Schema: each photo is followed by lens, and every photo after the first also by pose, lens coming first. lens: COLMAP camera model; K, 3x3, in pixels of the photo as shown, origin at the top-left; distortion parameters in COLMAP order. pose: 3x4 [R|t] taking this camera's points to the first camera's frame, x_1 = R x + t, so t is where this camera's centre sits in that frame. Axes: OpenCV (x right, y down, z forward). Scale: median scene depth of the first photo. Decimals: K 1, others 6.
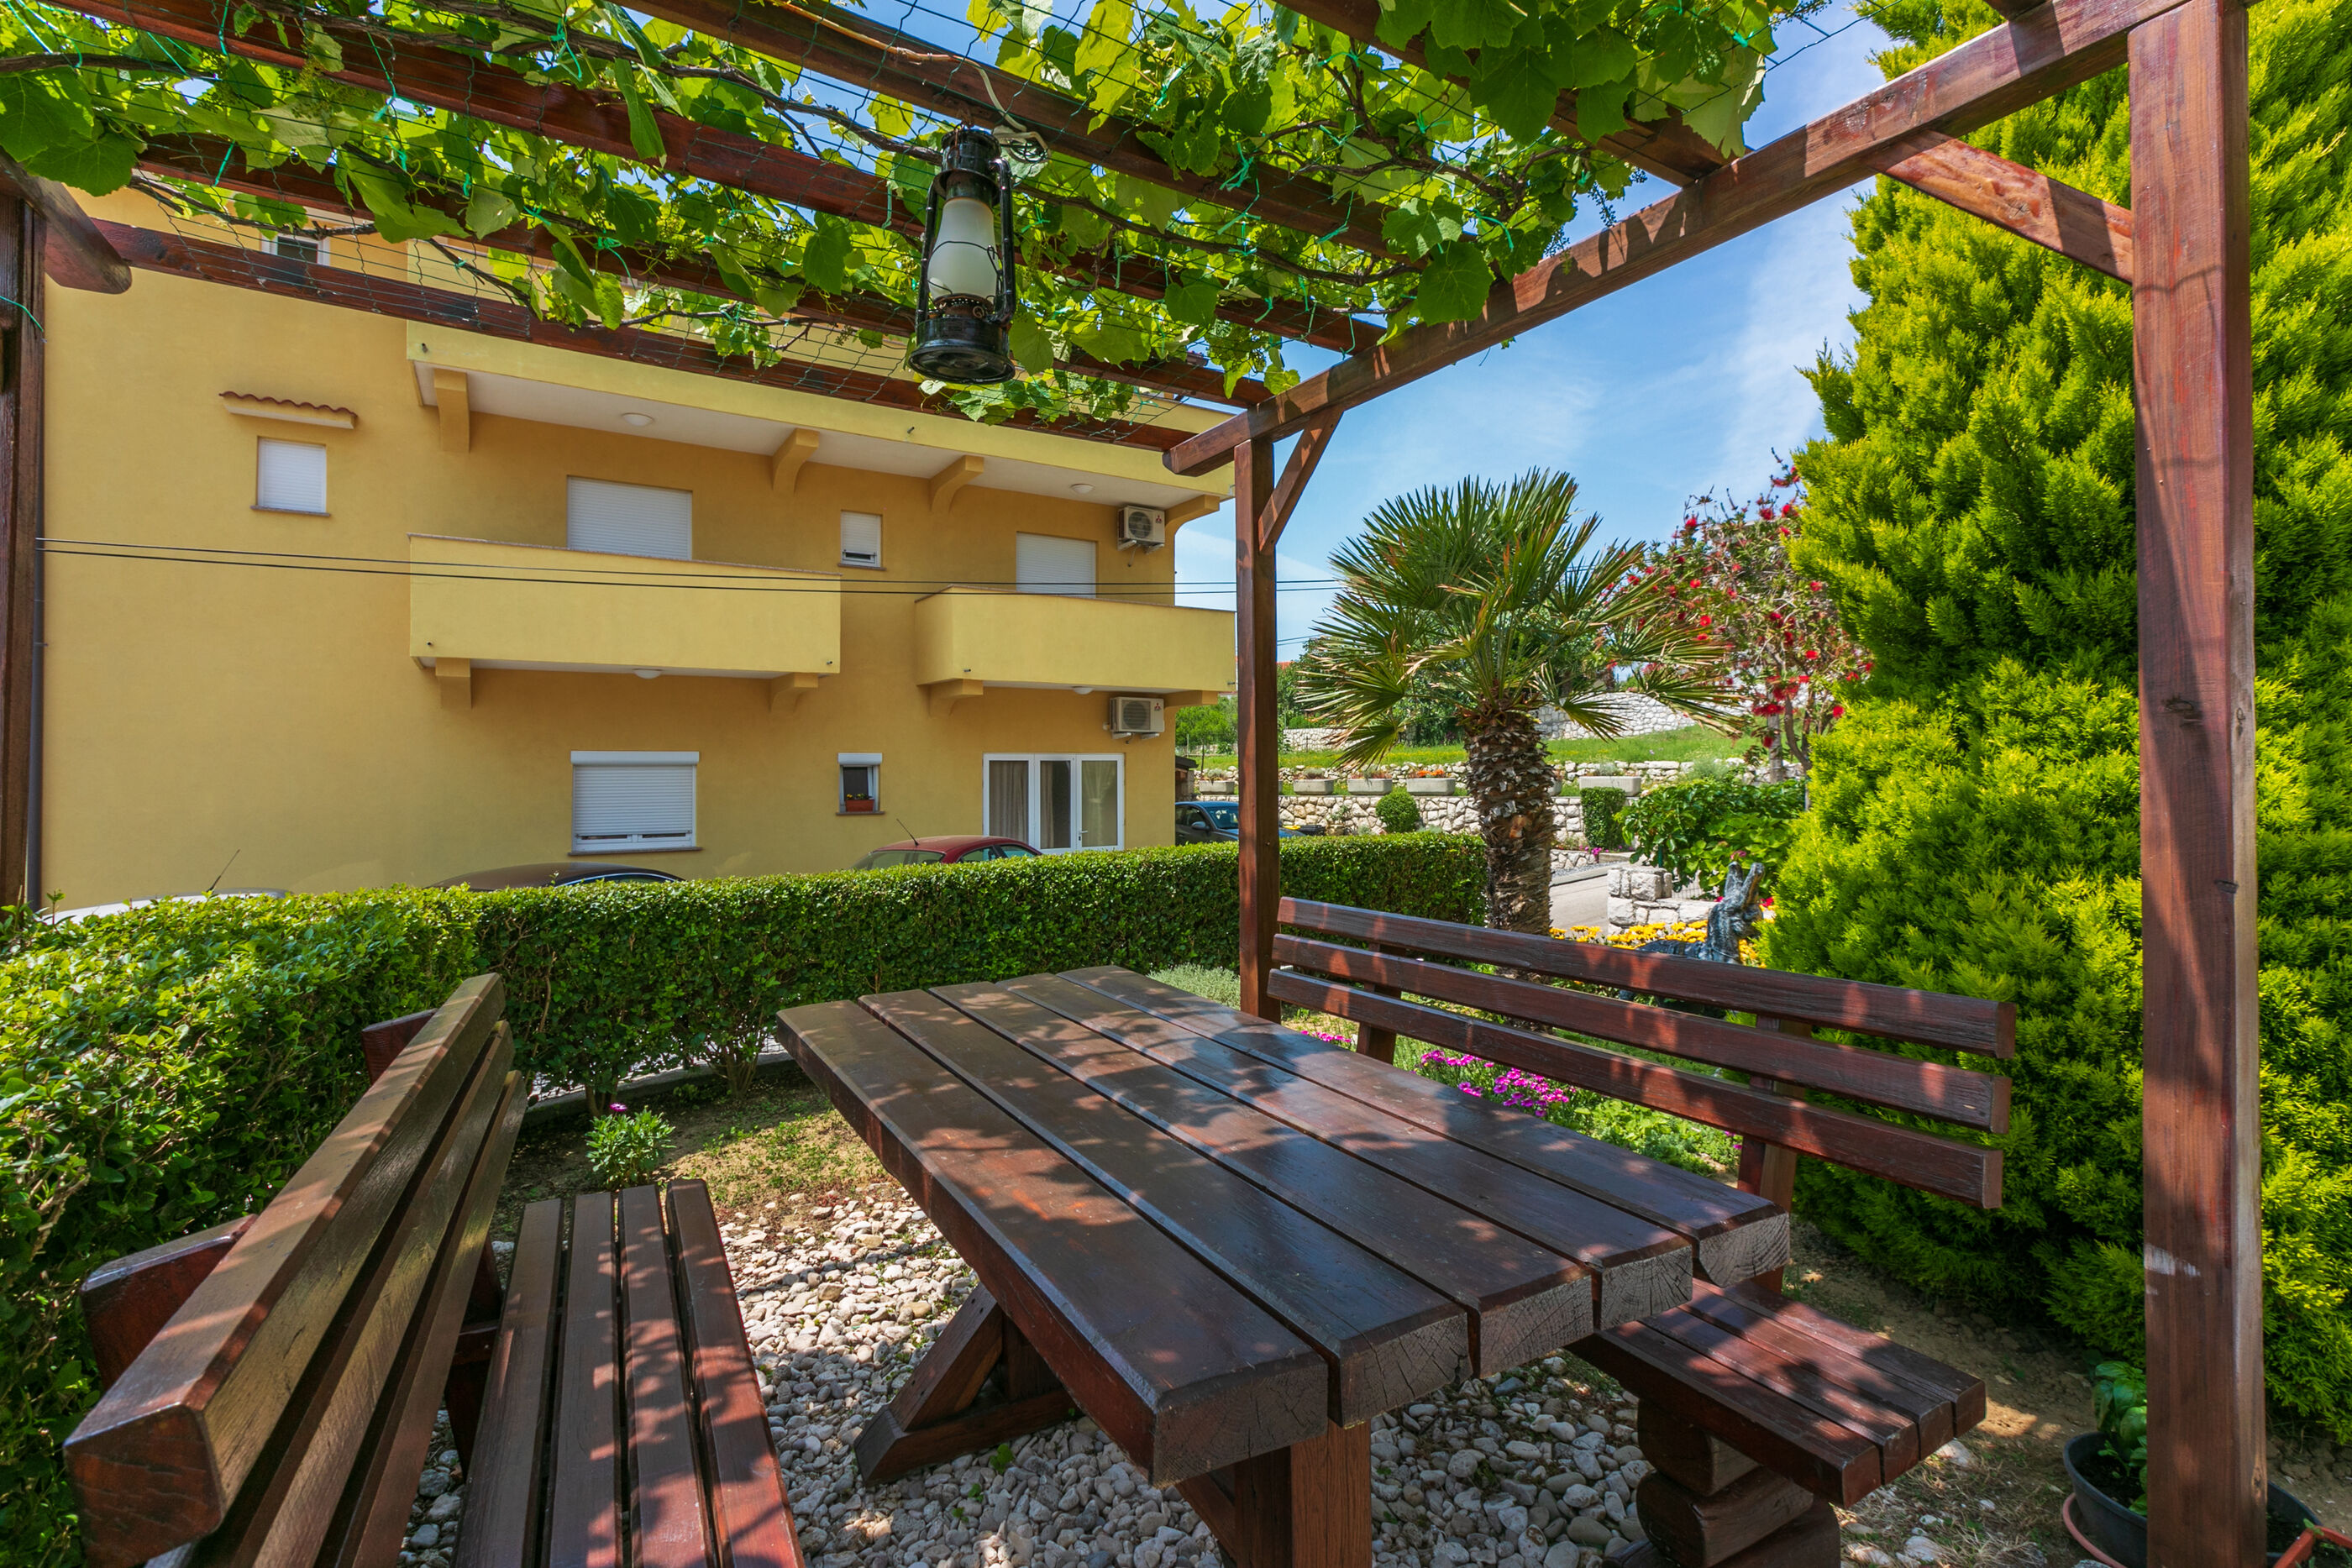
lens RADIAL K [[1102.1, 0, 1176.0], [0, 1102.1, 747.0], [0, 0, 1]] dist [-0.002426, 0.000840]
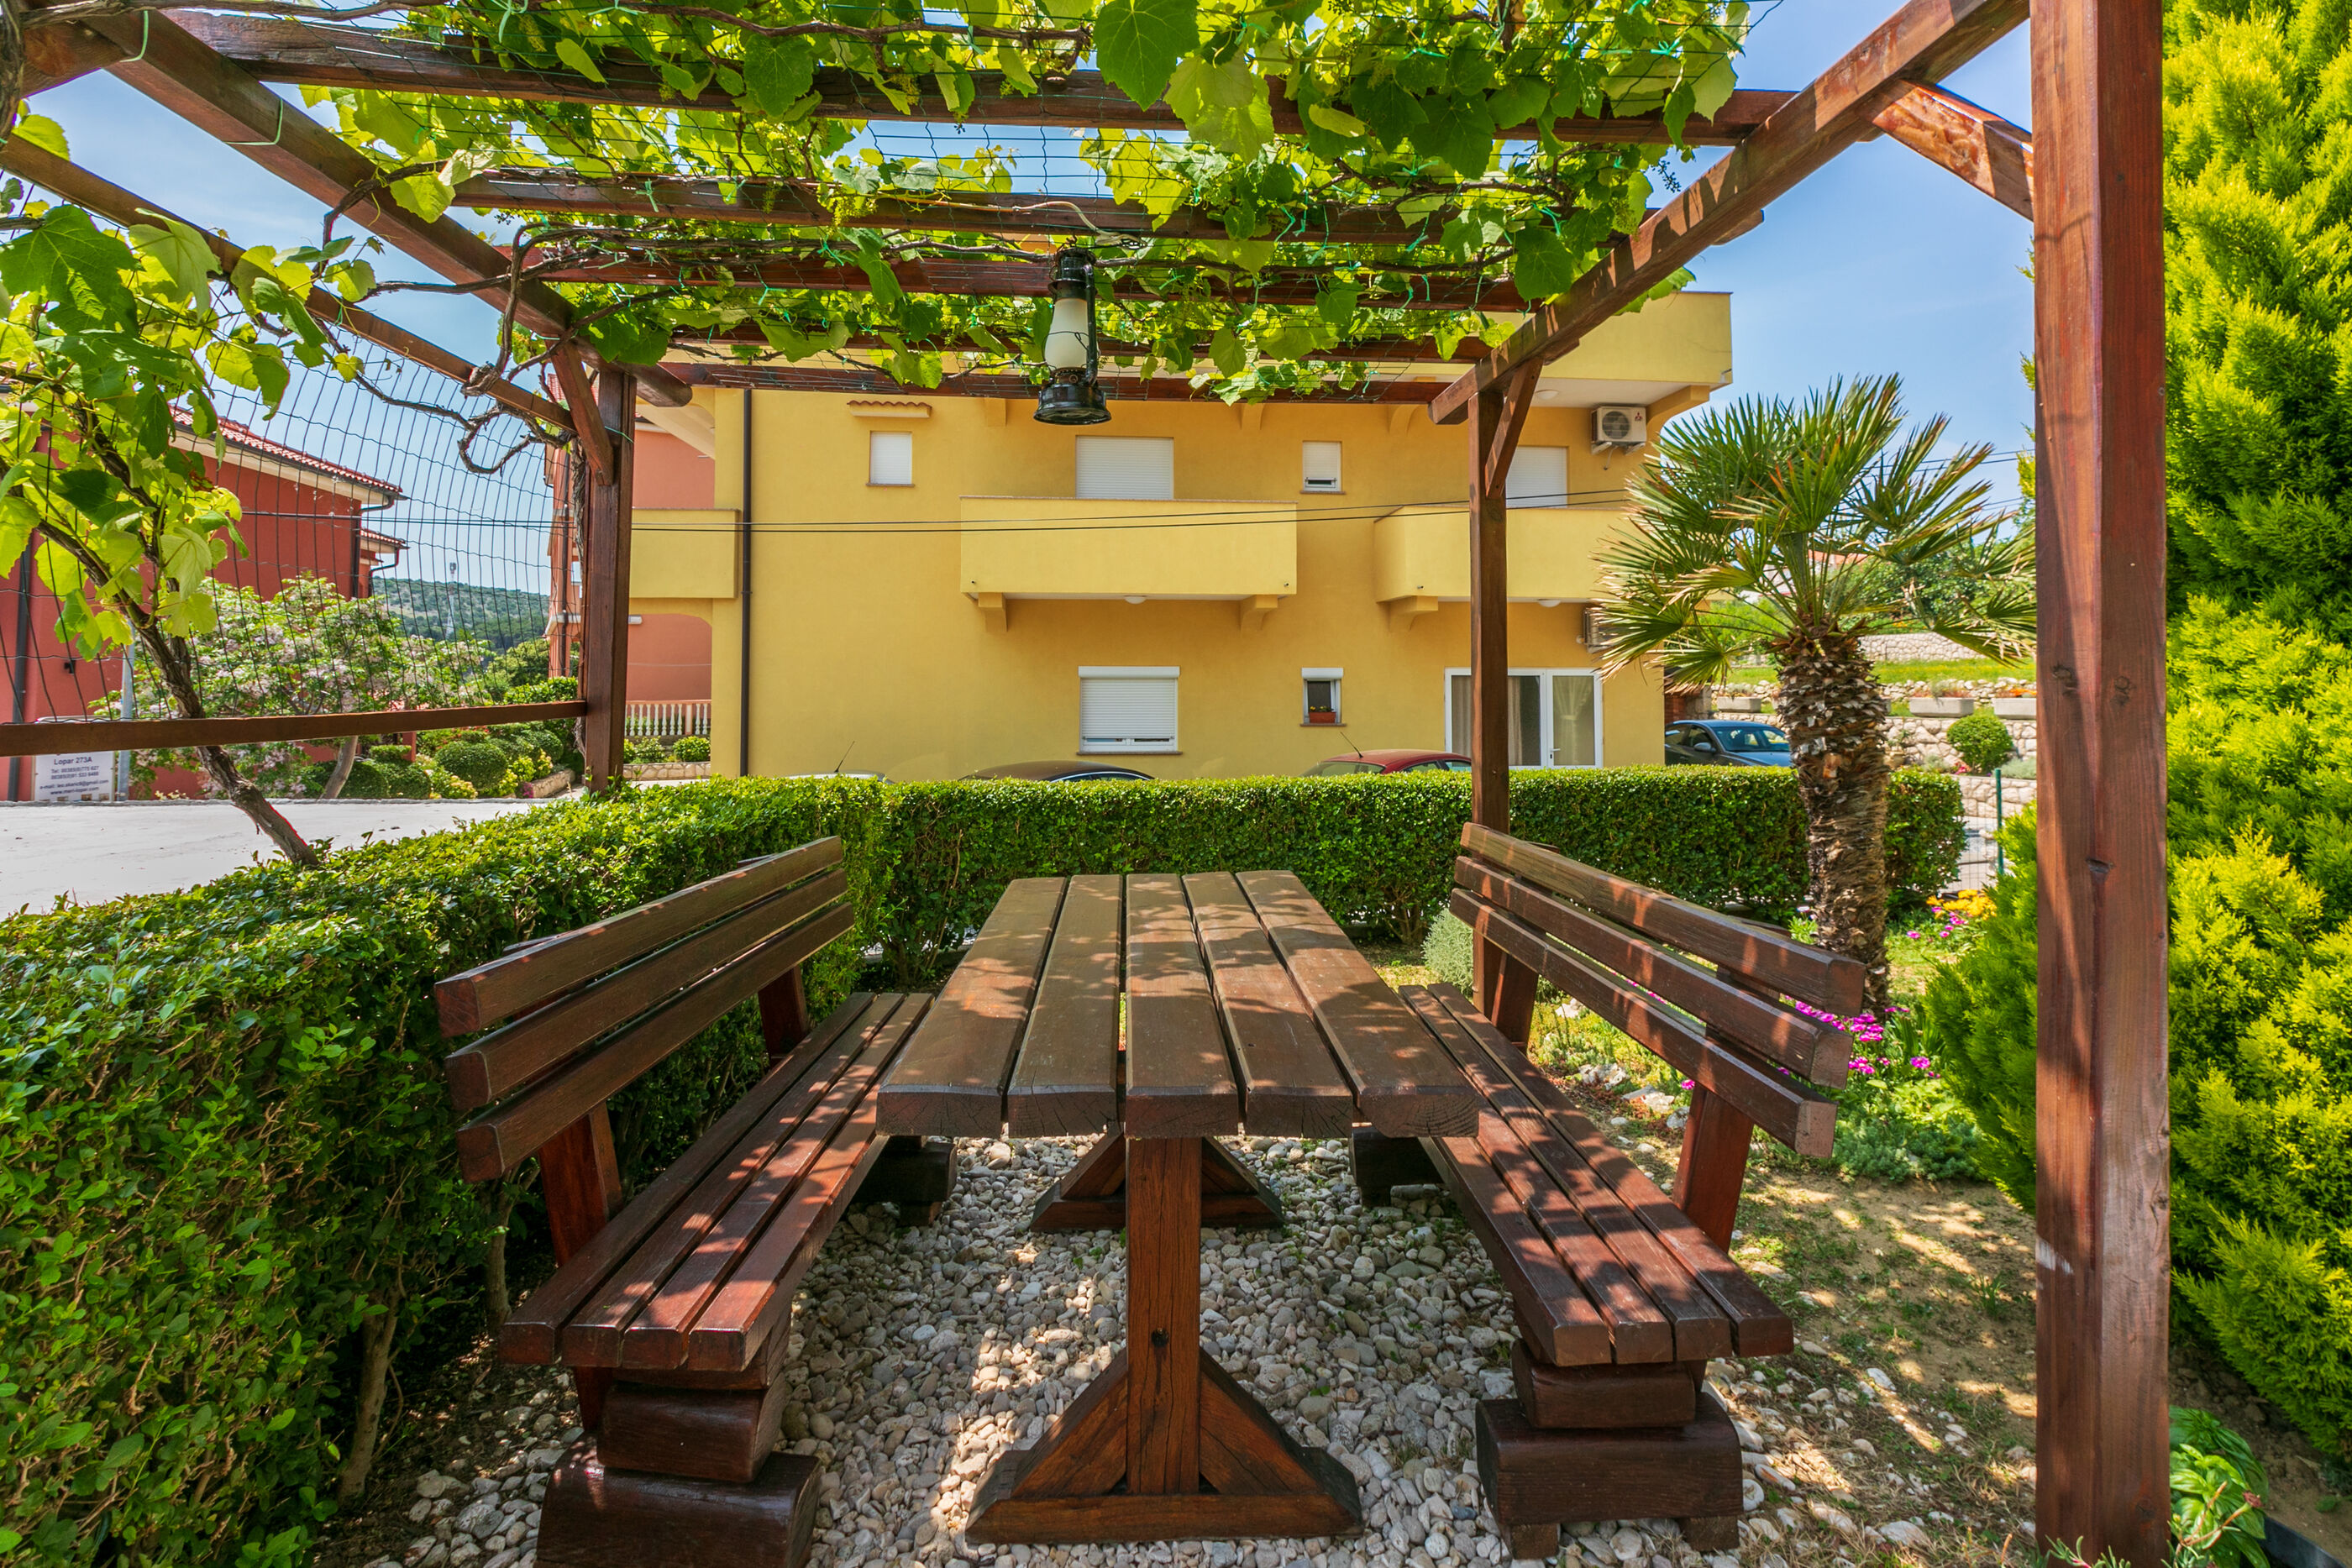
lens RADIAL K [[1128.0, 0, 1173.6], [0, 1128.0, 628.4], [0, 0, 1]] dist [-0.005764, 0.000021]
pose [[0.887997, -0.012834, -0.459670, 0.205715], [0.002048, 0.999711, -0.023956, -0.016475], [0.459844, 0.020331, 0.887767, -0.068292]]
